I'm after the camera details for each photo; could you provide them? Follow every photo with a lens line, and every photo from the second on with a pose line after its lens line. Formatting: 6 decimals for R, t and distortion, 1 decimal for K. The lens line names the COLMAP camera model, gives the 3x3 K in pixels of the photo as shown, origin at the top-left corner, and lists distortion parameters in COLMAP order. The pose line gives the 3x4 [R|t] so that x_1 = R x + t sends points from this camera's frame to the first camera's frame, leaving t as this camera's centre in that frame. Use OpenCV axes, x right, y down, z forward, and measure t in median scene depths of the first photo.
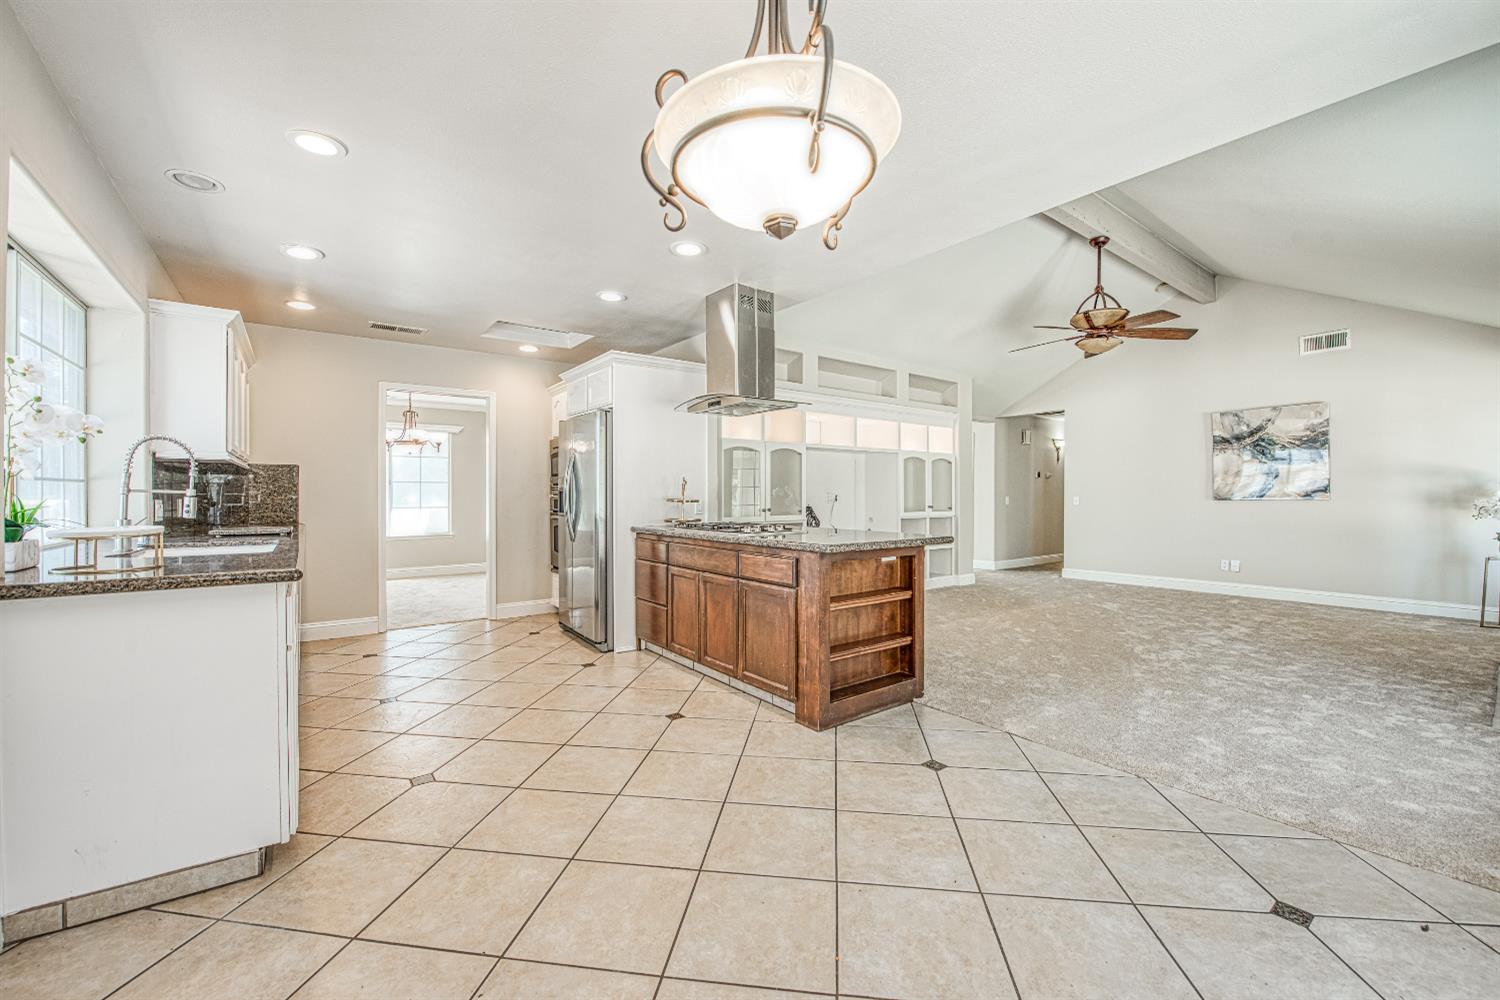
lens RADIAL K [[601.0, 0, 750.0], [0, 601.0, 500.0], [0, 0, 1]] dist [-0.020587, -0.000250]
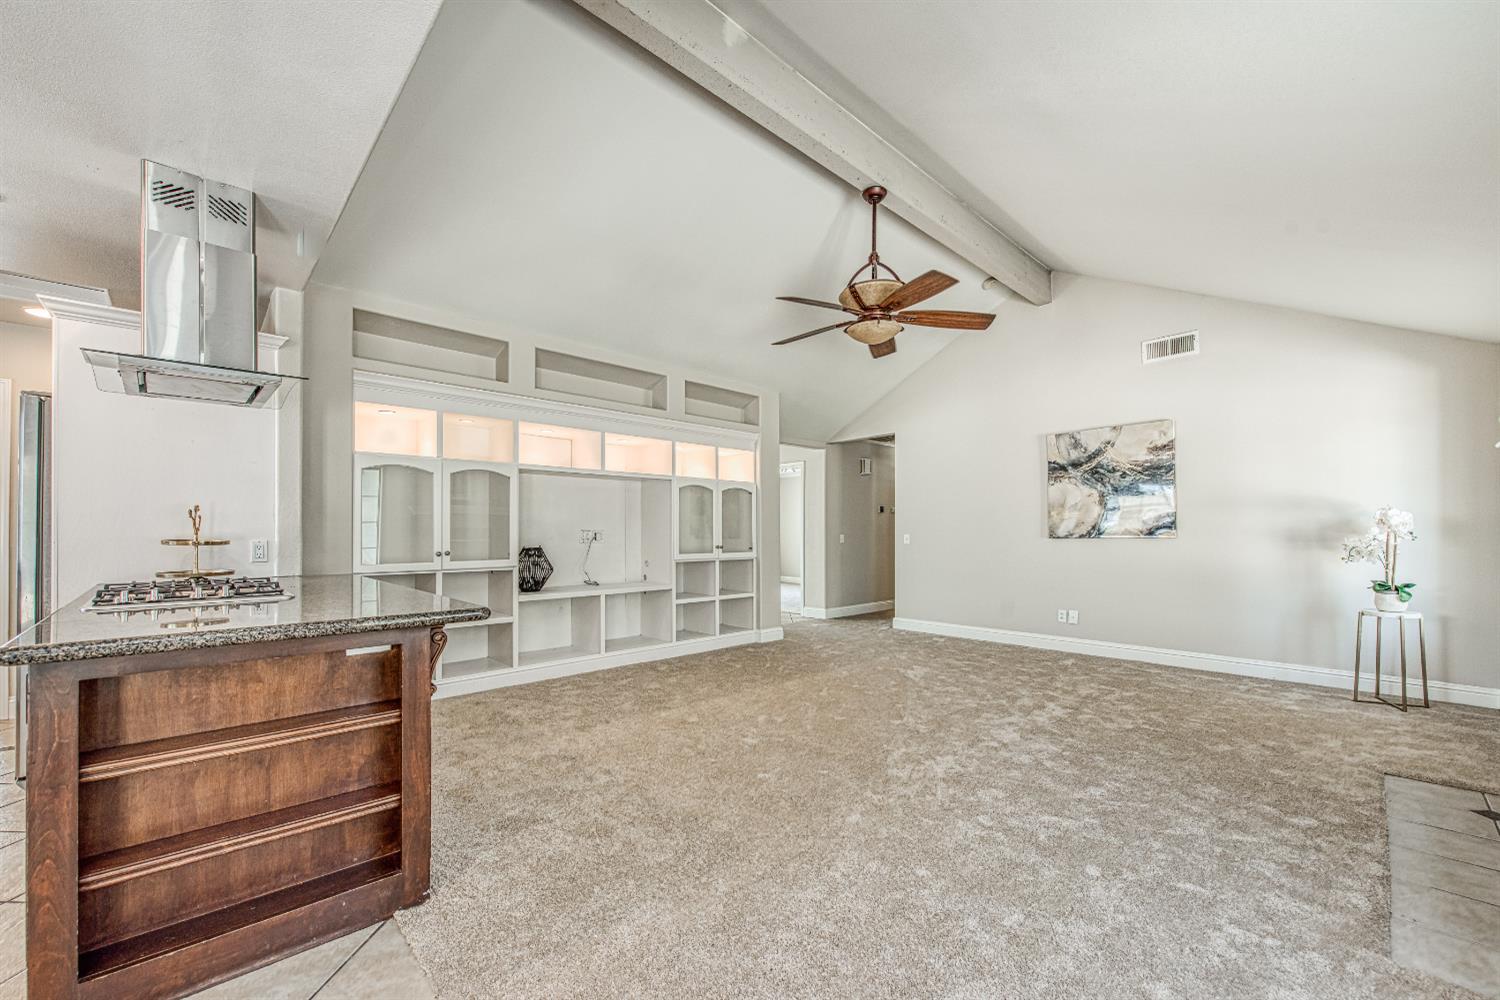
lens RADIAL K [[602.0, 0, 725.2], [0, 602.0, 530.8], [0, 0, 1]] dist [-0.002139, -0.000174]
pose [[0.995023, 0.000006, 0.099645, 0.275566], [0.000951, 0.999954, -0.009559, -0.003373], [-0.099640, 0.009606, 0.994977, 0.228201]]
